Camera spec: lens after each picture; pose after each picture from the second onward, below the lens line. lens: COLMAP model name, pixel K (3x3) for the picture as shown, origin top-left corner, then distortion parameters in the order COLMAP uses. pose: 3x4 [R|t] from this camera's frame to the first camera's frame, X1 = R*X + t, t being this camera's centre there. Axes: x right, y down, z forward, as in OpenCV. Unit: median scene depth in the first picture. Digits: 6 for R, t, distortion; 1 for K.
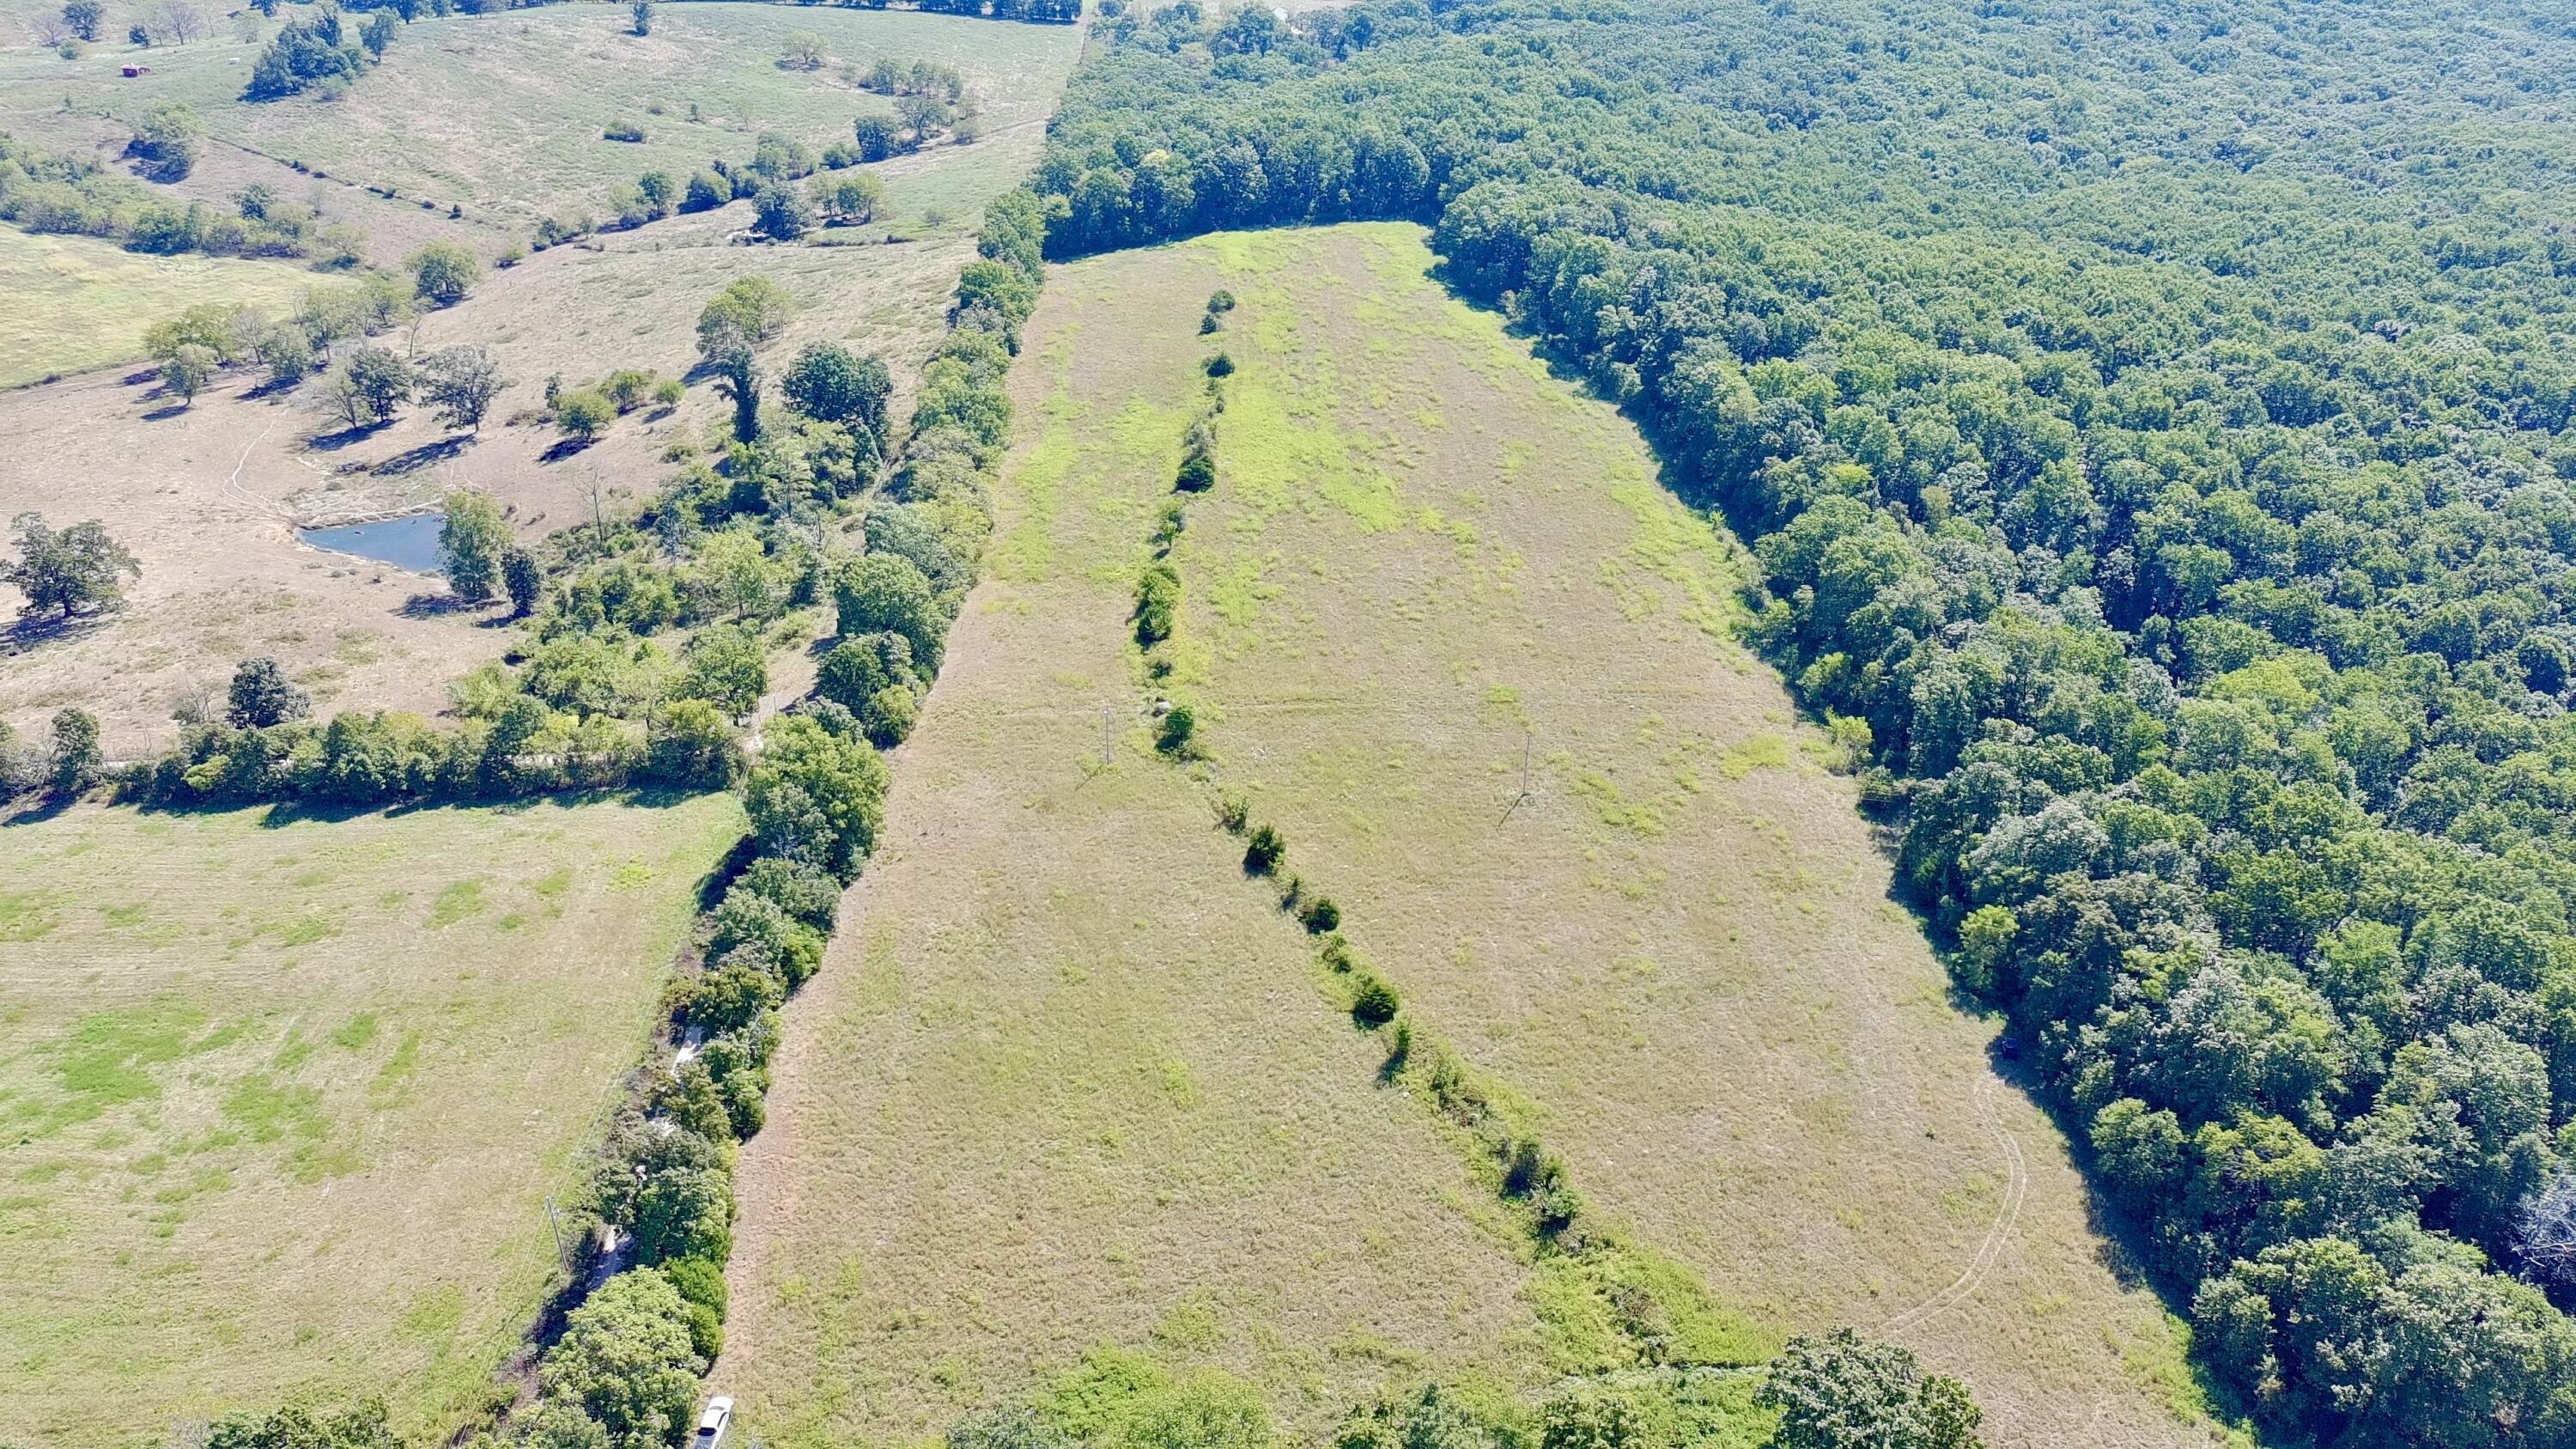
lens RADIAL K [[2044.3, 0, 1289.1], [0, 2044.3, 726.6], [0, 0, 1]] dist [0.081220, -0.071749]
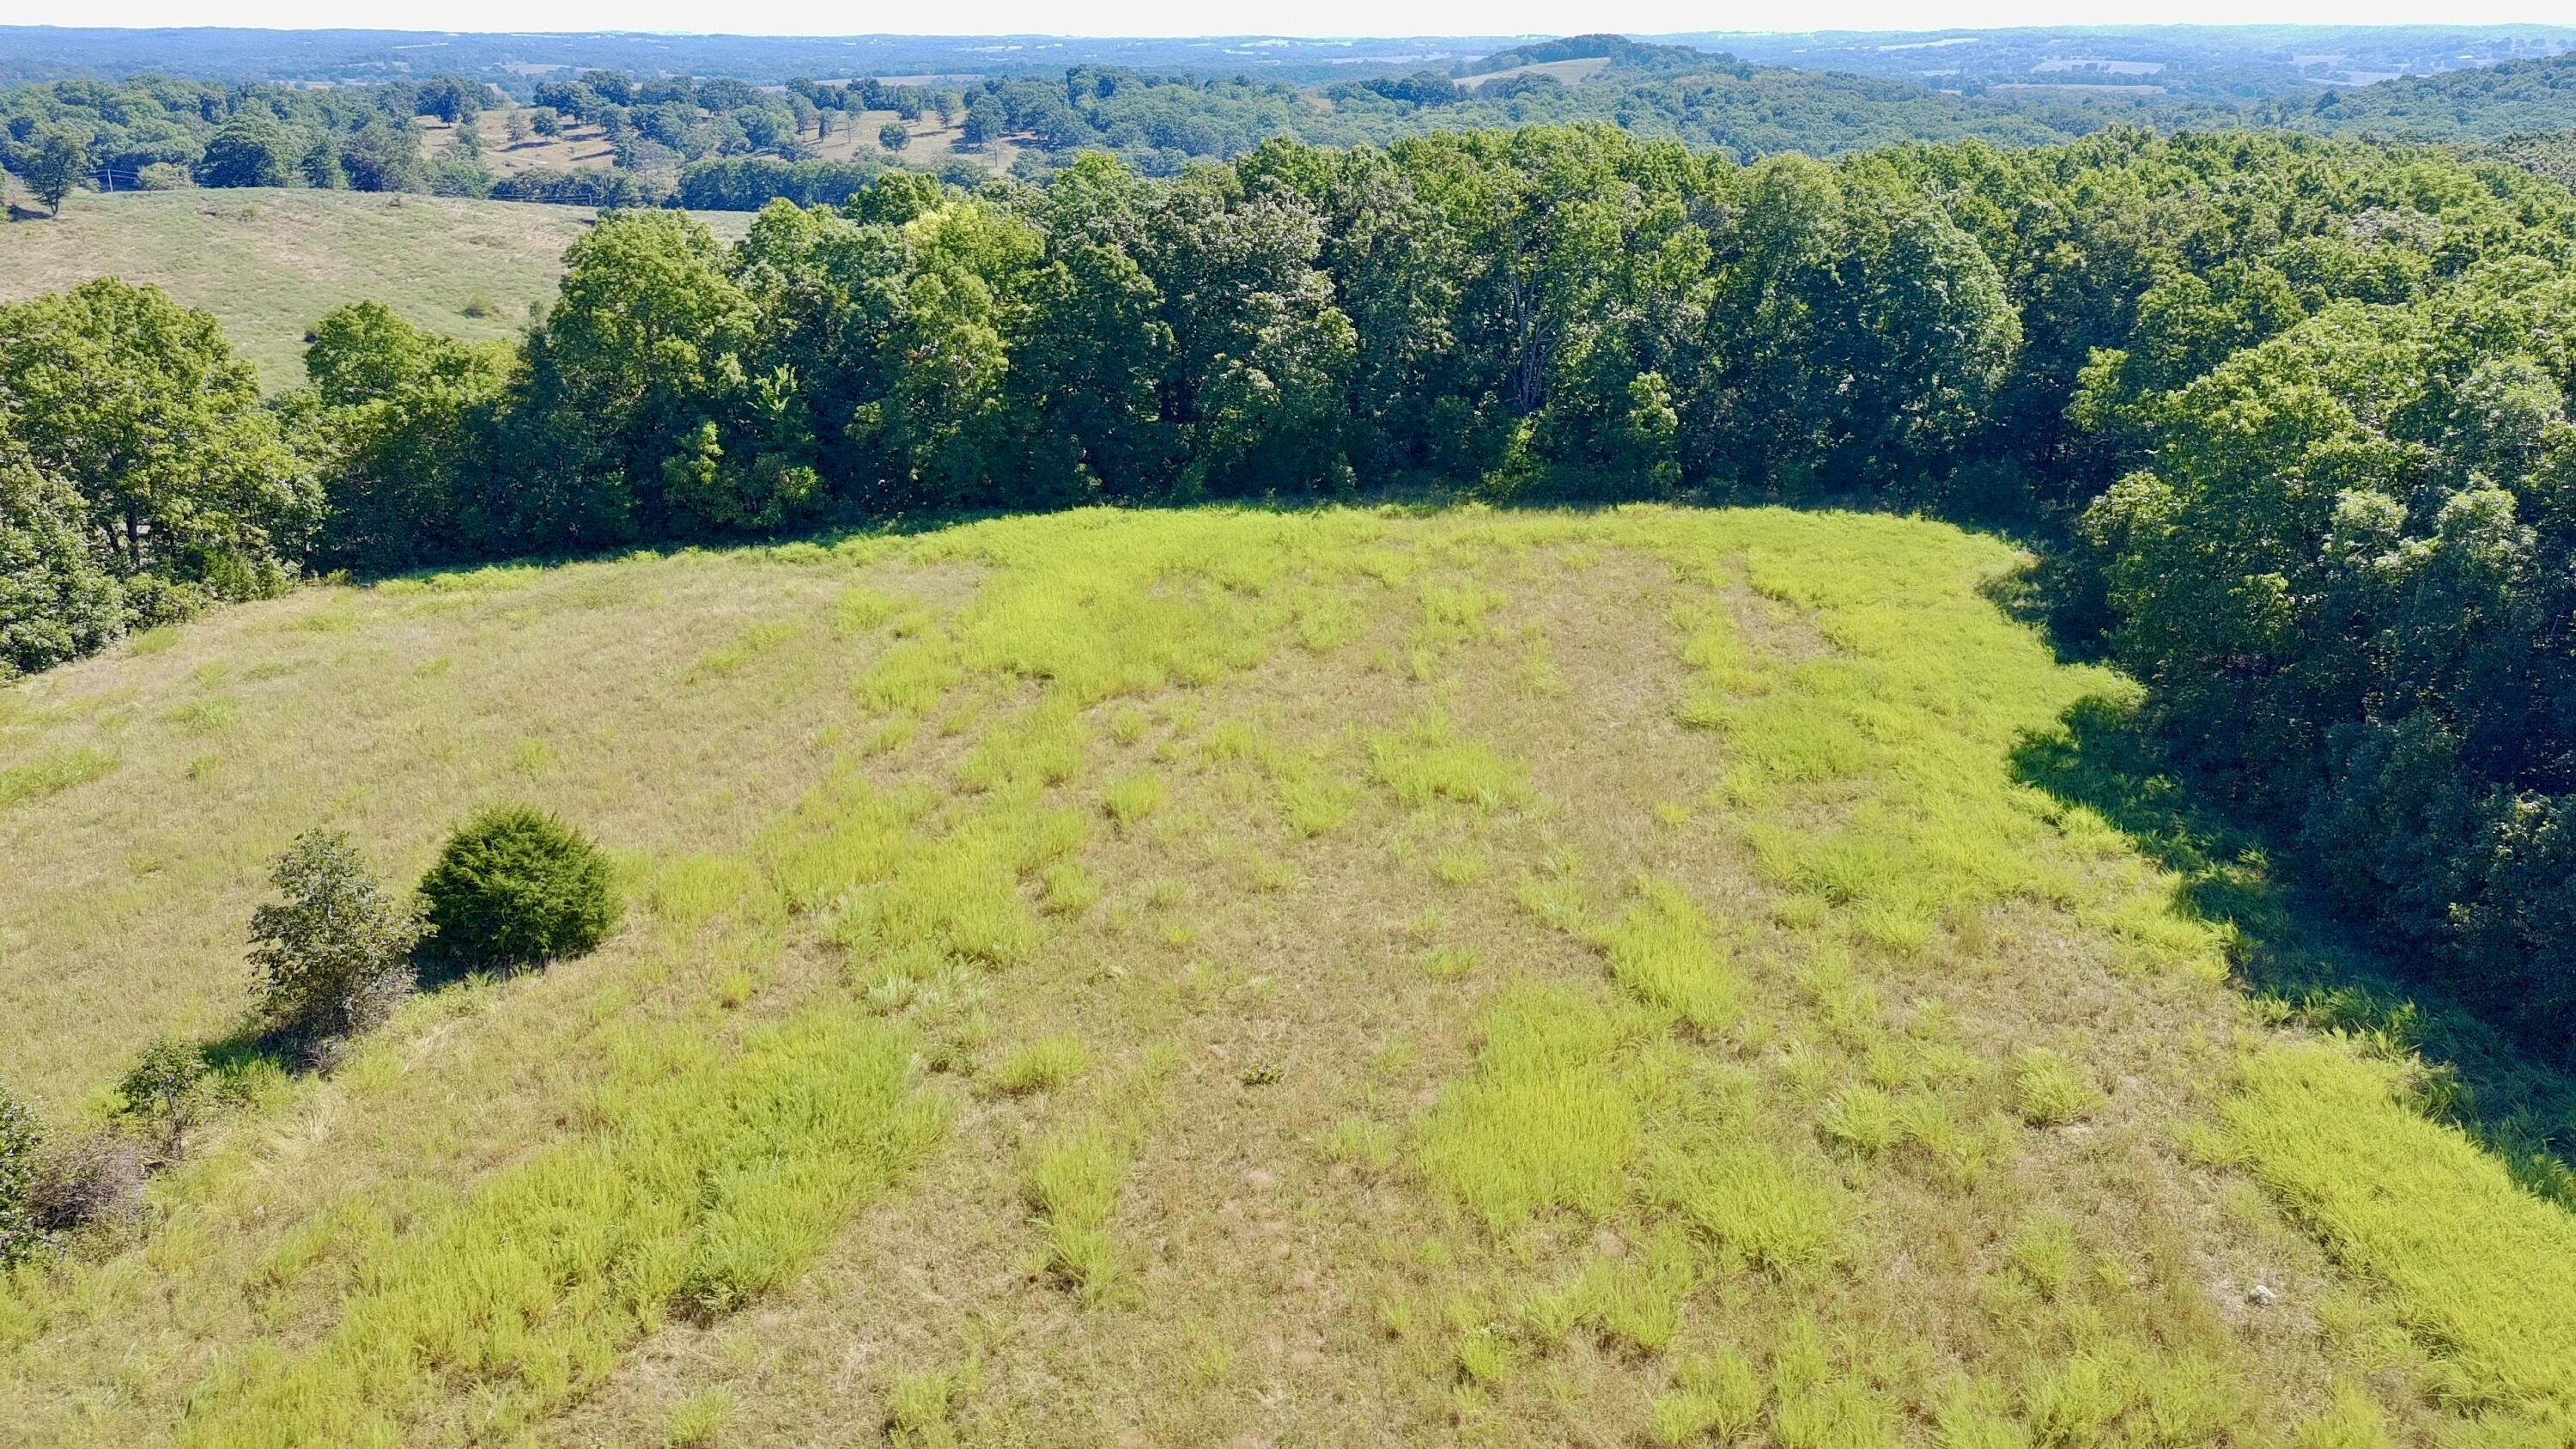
lens RADIAL K [[2044.3, 0, 1291.2], [0, 2044.3, 731.1], [0, 0, 1]] dist [0.081220, -0.071749]
pose [[0.972474, 0.071522, -0.221764, 0.042237], [-0.108793, 0.980990, -0.160694, -0.177247], [0.206055, 0.180397, 0.961768, 0.770196]]
